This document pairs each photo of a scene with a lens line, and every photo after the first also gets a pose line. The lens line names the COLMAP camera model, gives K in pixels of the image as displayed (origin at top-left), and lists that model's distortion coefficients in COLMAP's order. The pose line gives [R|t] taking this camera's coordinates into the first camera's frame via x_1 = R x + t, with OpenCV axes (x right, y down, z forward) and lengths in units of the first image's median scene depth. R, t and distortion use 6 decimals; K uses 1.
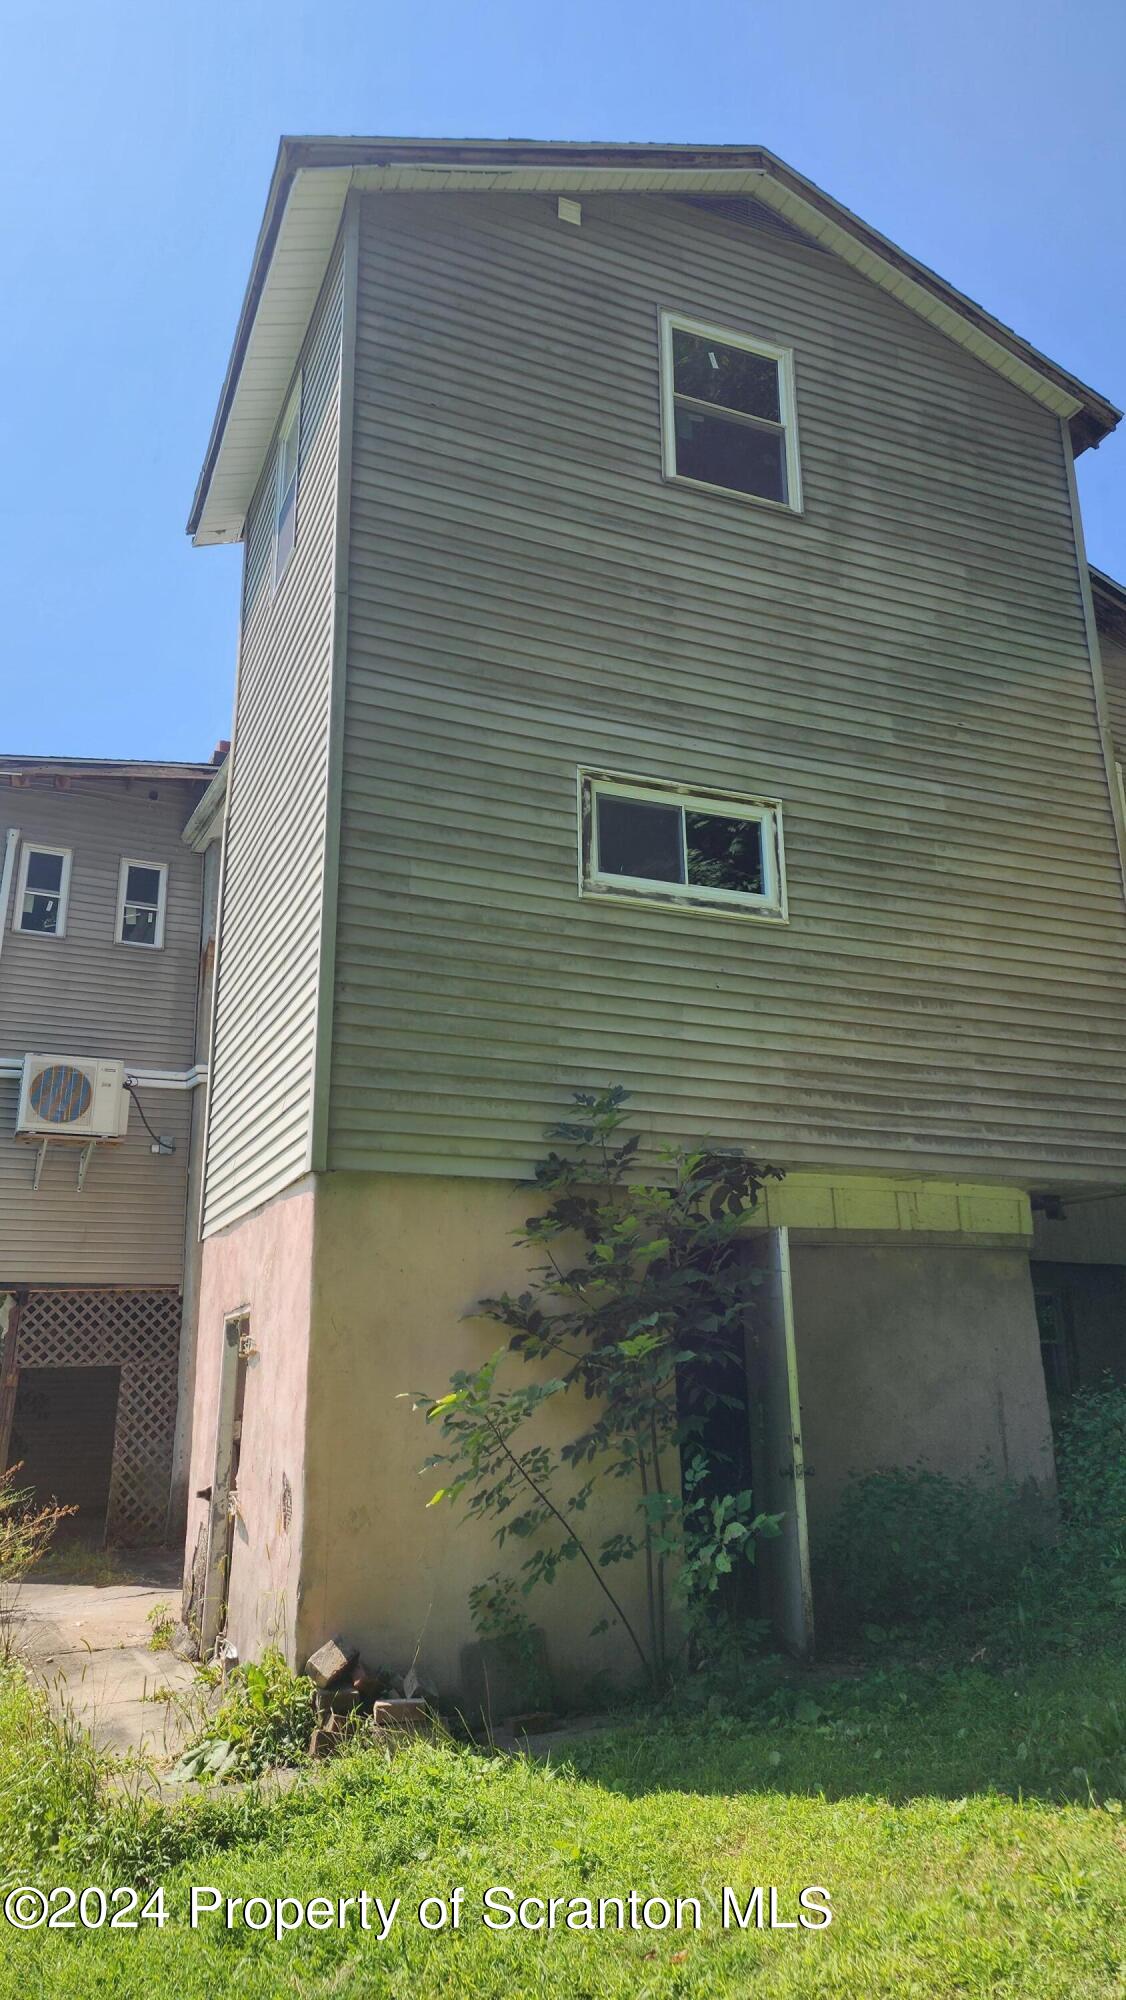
lens RADIAL K [[1341.6, 0, 554.4], [0, 1341.6, 997.5], [0, 0, 1]] dist [0.067262, -0.045352]
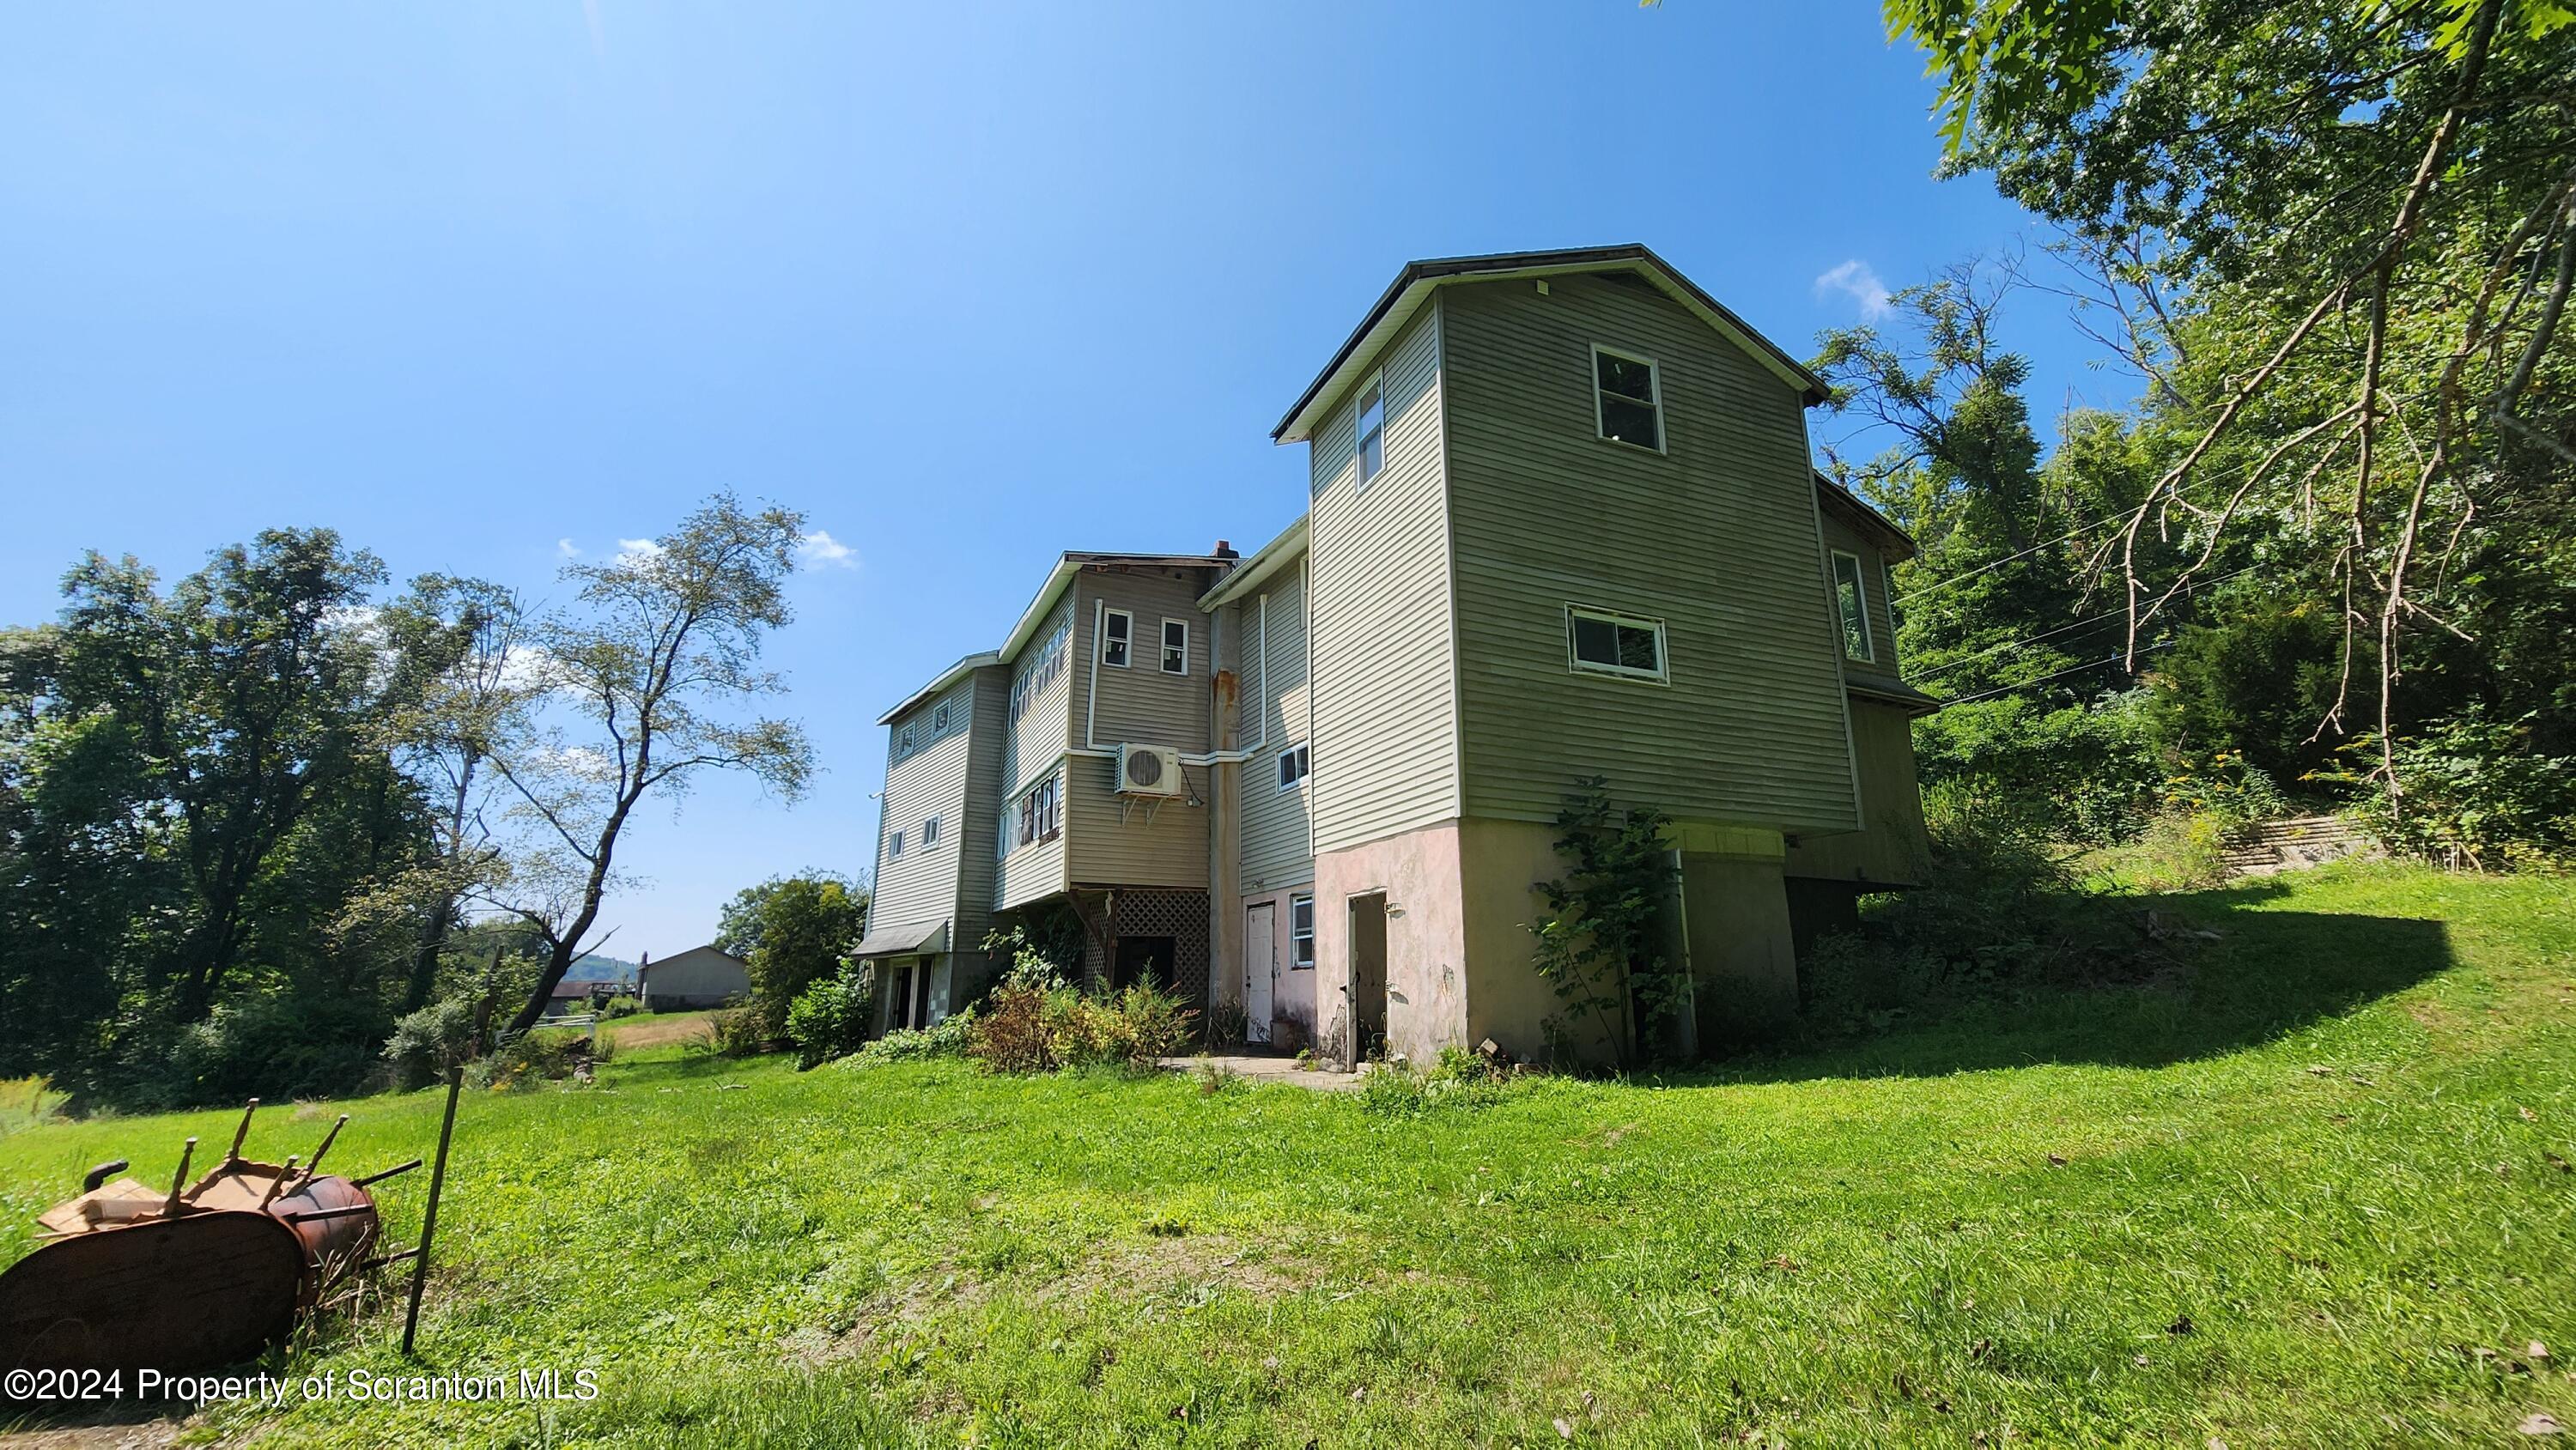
lens RADIAL K [[1062.6, 0, 1285.7], [0, 1062.6, 718.4], [0, 0, 1]] dist [-0.002566, -0.000618]
pose [[0.999809, 0.013681, 0.013936, -0.367682], [-0.014079, 0.999484, 0.028863, -0.045791], [-0.013533, -0.029053, 0.999486, -0.448312]]
